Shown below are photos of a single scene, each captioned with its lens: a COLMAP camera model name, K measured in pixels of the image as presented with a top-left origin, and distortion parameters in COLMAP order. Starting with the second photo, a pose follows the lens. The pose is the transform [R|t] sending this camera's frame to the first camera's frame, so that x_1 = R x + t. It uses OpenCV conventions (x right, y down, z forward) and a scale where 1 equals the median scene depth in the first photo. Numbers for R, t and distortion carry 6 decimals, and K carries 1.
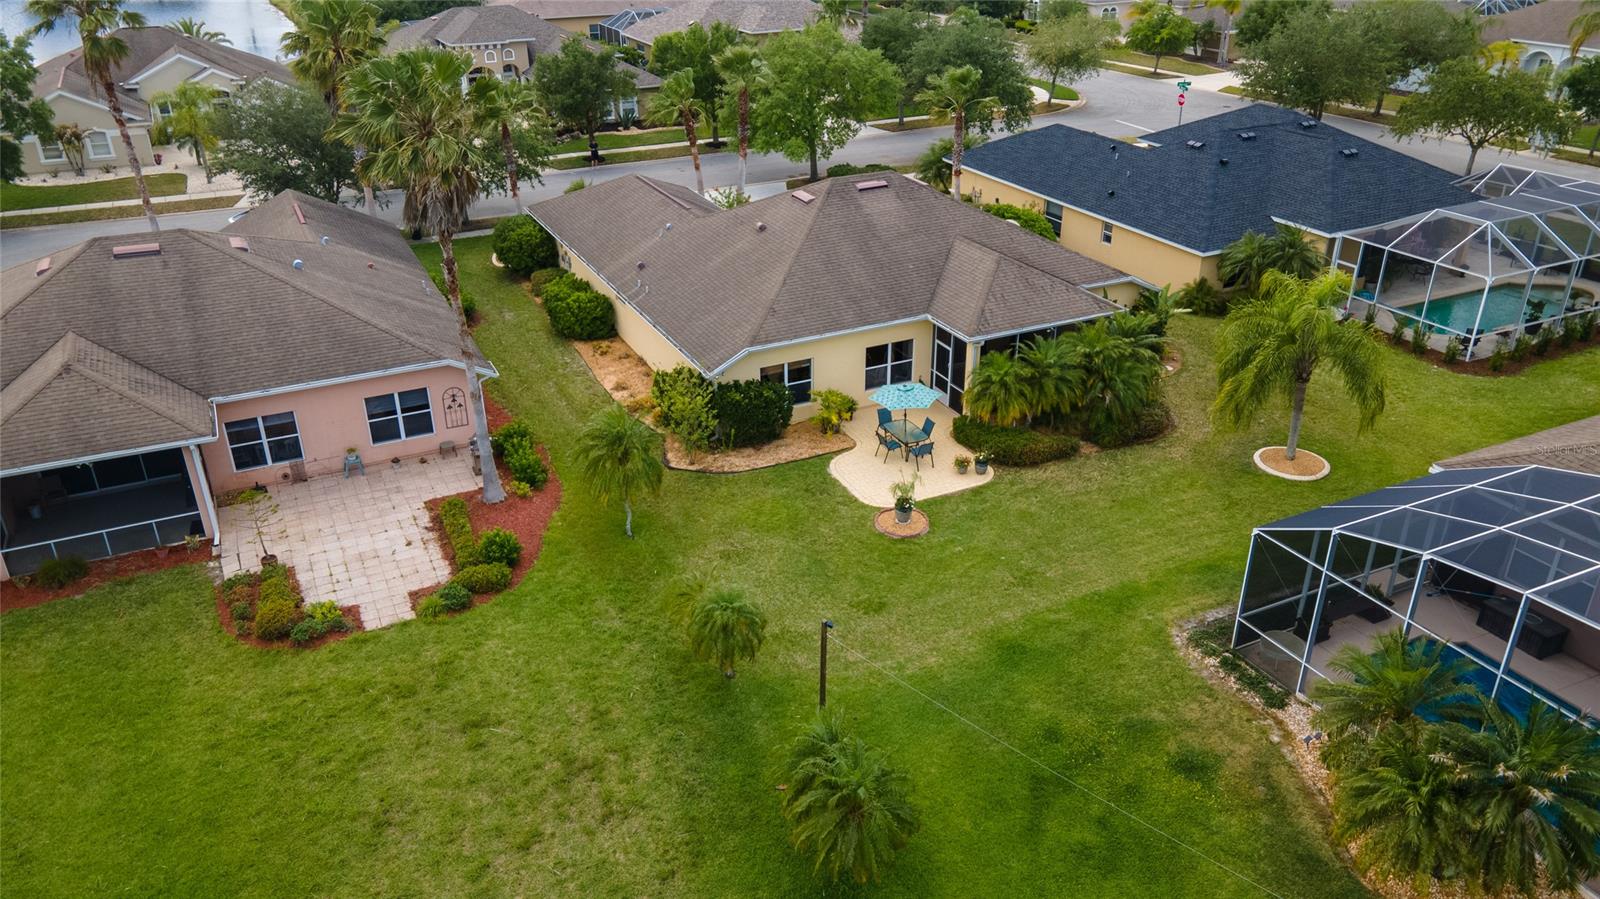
lens RADIAL K [[1197.1, 0, 798.0], [0, 1197.1, 424.8], [0, 0, 1]] dist [-0.000837, 0.079575]
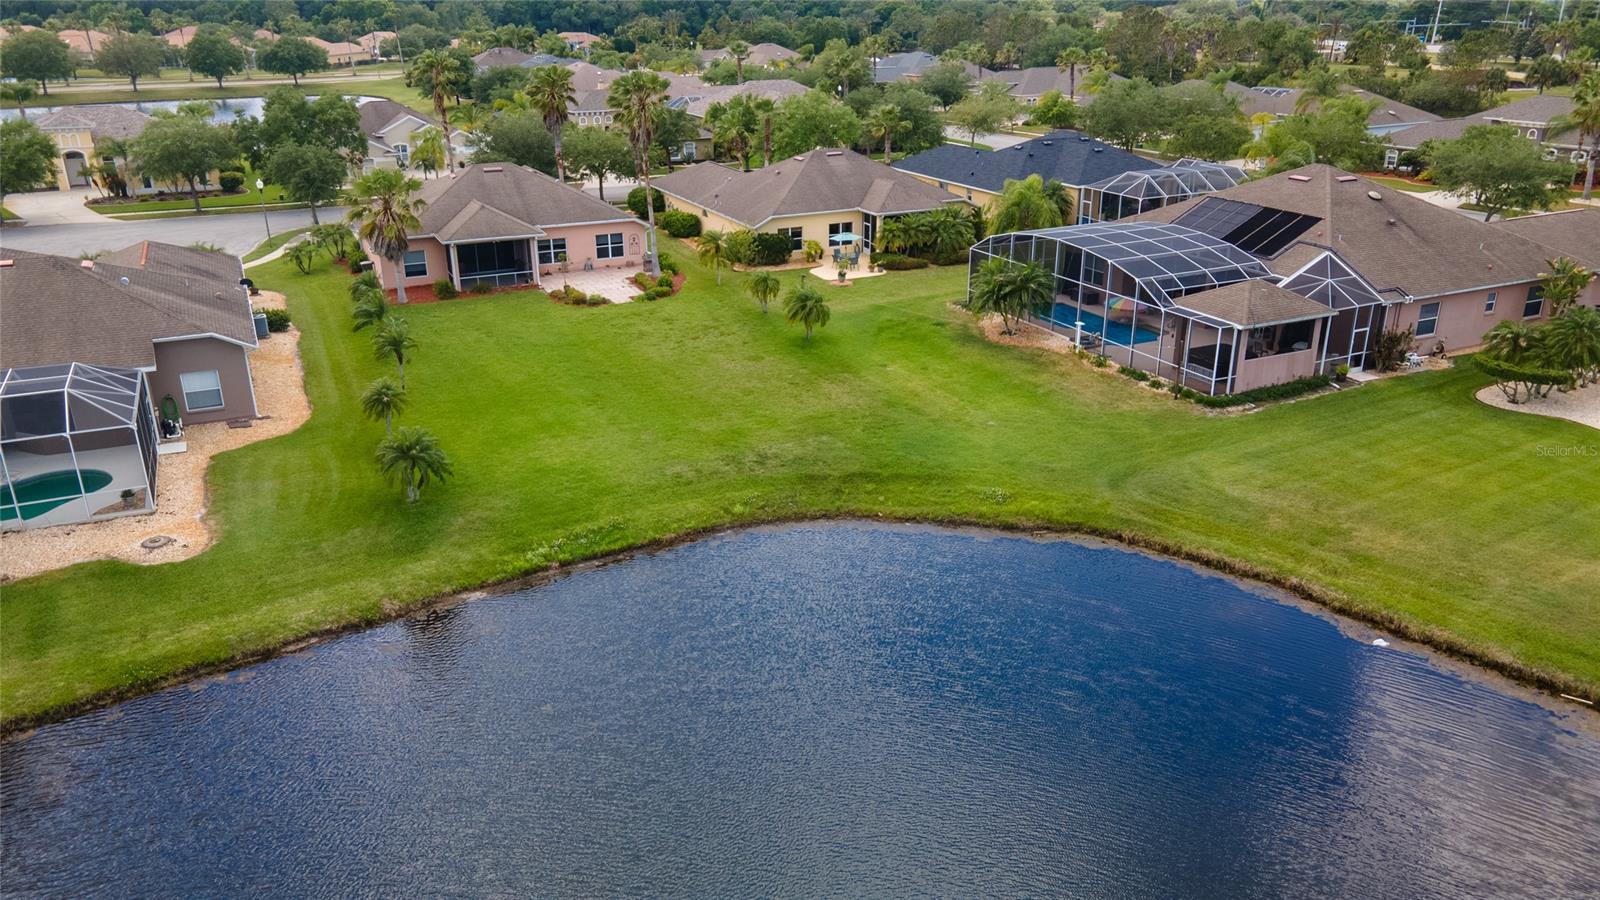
lens RADIAL K [[1188.4, 0, 800.0], [0, 1188.4, 450.0], [0, 0, 1]] dist [0.005056, 0.074333]
pose [[0.999963, 0.004555, -0.007240, 0.024590], [-0.005072, 0.997311, -0.073103, 0.494461], [0.006888, 0.073137, 0.997298, -1.058587]]
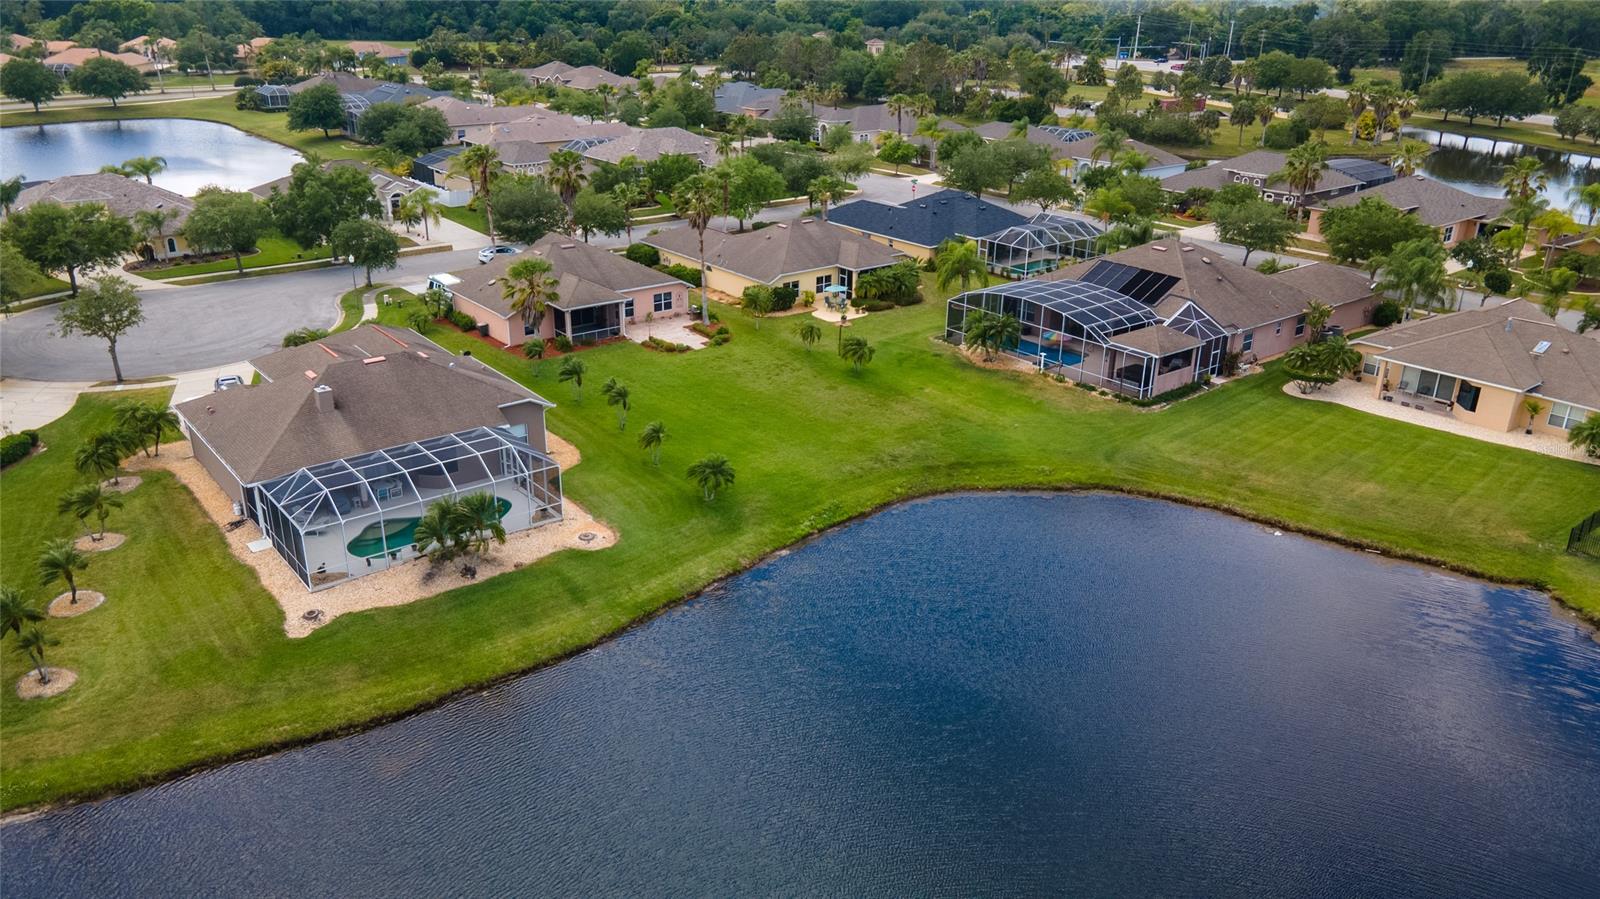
lens RADIAL K [[1188.4, 0, 800.0], [0, 1188.4, 449.5], [0, 0, 1]] dist [0.005056, 0.074333]
pose [[0.976655, -0.062623, 0.205482, -0.594136], [0.073948, 0.996111, -0.047897, 0.481454], [-0.201684, 0.061974, 0.977488, -1.724829]]
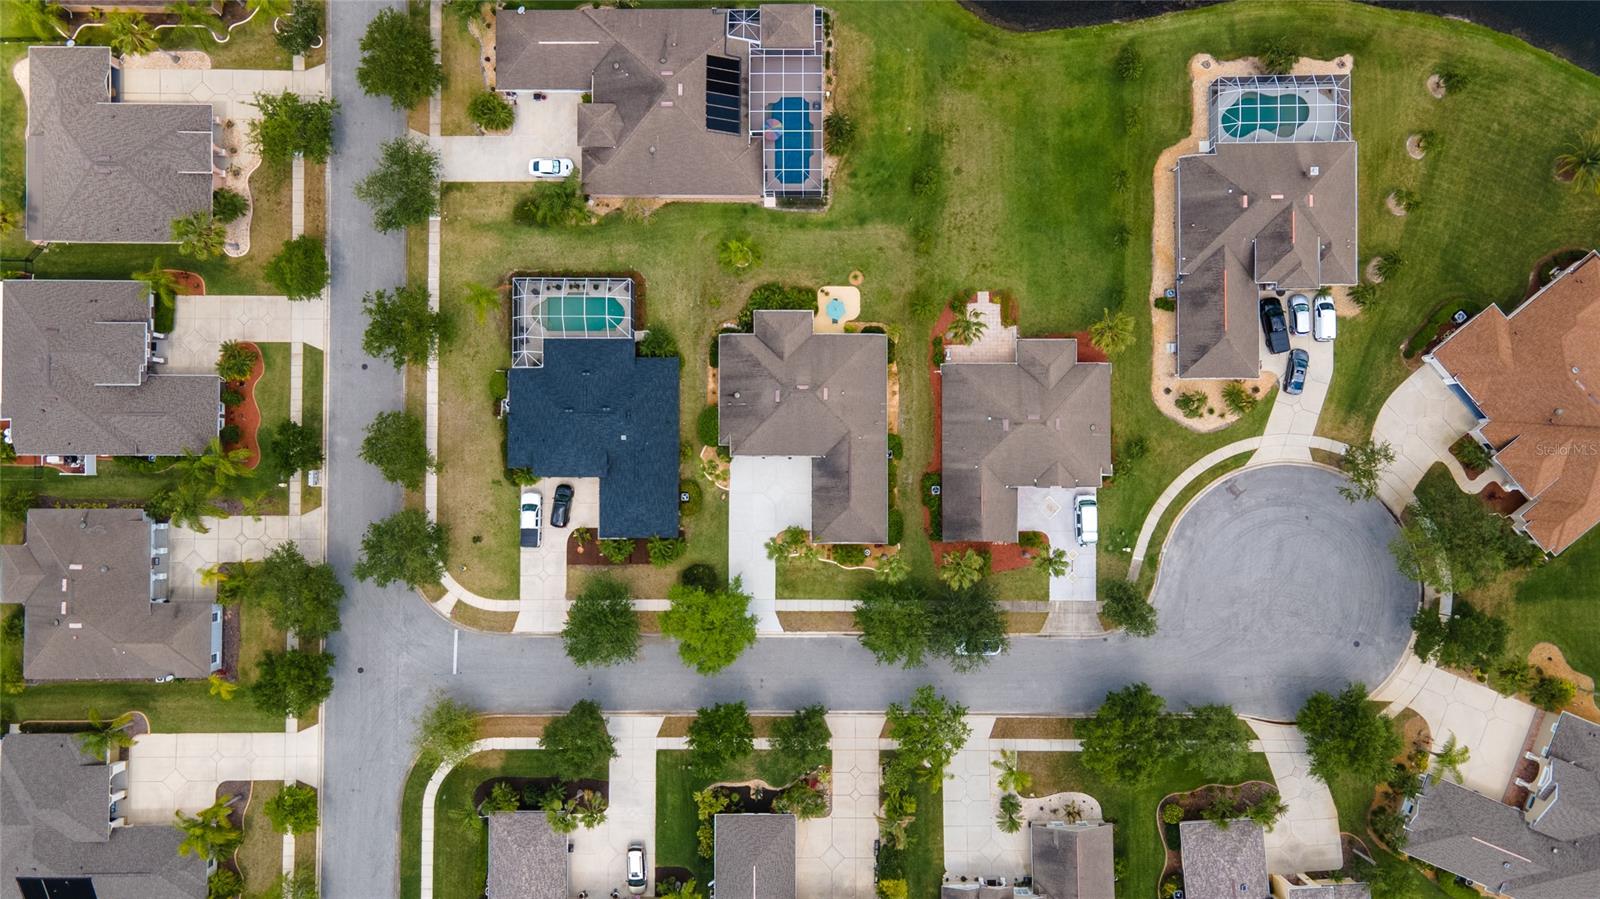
lens RADIAL K [[1188.4, 0, 800.0], [0, 1188.4, 449.5], [0, 0, 1]] dist [0.005056, 0.074333]
pose [[-0.896627, -0.441703, 0.030958, -0.100162], [0.200888, -0.343490, 0.917420, -3.244971], [-0.394593, 0.828802, 0.396715, 0.012246]]
